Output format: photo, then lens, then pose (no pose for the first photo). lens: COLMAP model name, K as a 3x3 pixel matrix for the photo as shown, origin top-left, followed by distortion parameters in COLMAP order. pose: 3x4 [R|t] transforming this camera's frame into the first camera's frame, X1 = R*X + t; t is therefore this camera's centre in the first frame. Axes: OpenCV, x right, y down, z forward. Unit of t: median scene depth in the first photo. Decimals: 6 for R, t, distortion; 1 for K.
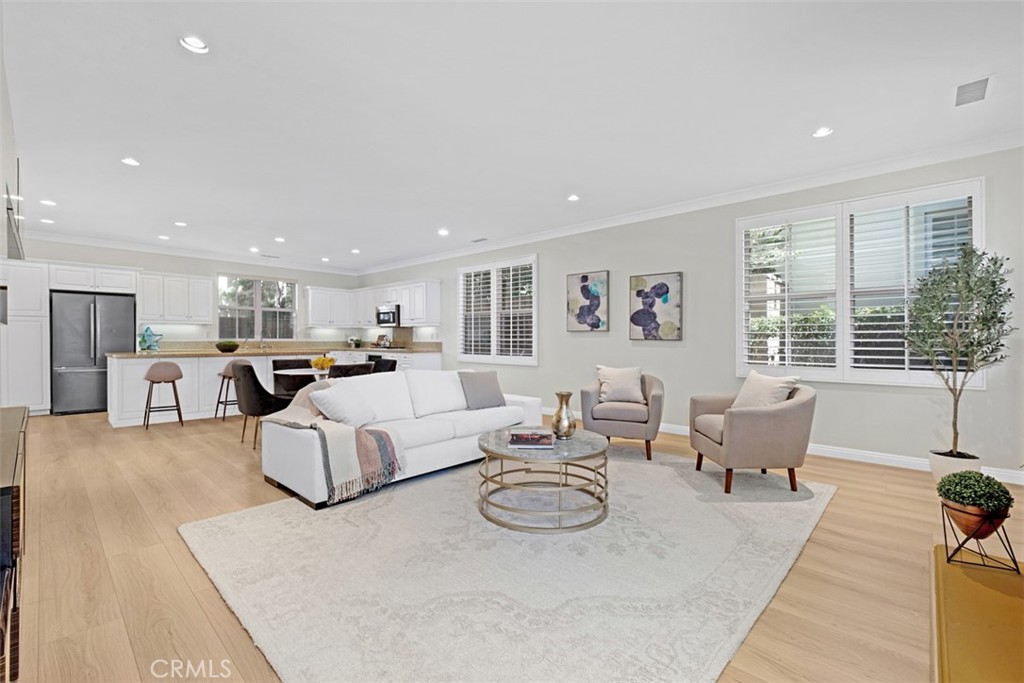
lens RADIAL K [[438.8, 0, 510.7], [0, 438.8, 337.9], [0, 0, 1]] dist [-0.010366, -0.000526]
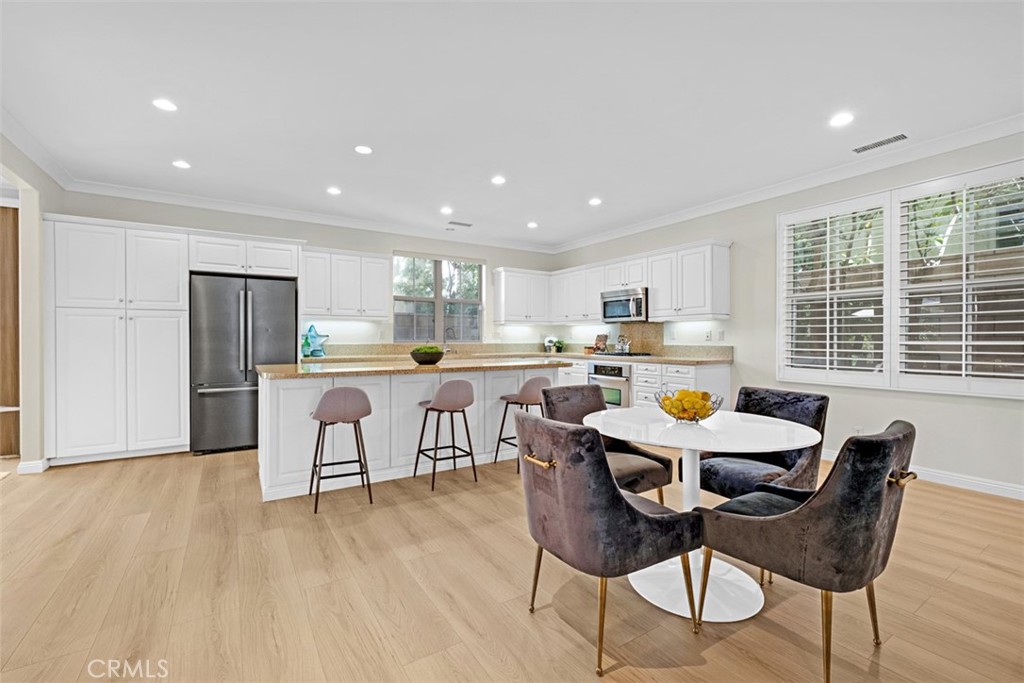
lens RADIAL K [[440.5, 0, 510.2], [0, 440.5, 340.2], [0, 0, 1]] dist [0.013816, -0.000067]
pose [[0.965660, -0.000950, -0.259807, -0.345800], [0.002802, 0.999973, 0.006758, -0.004256], [0.259794, -0.007254, 0.965637, 0.401622]]
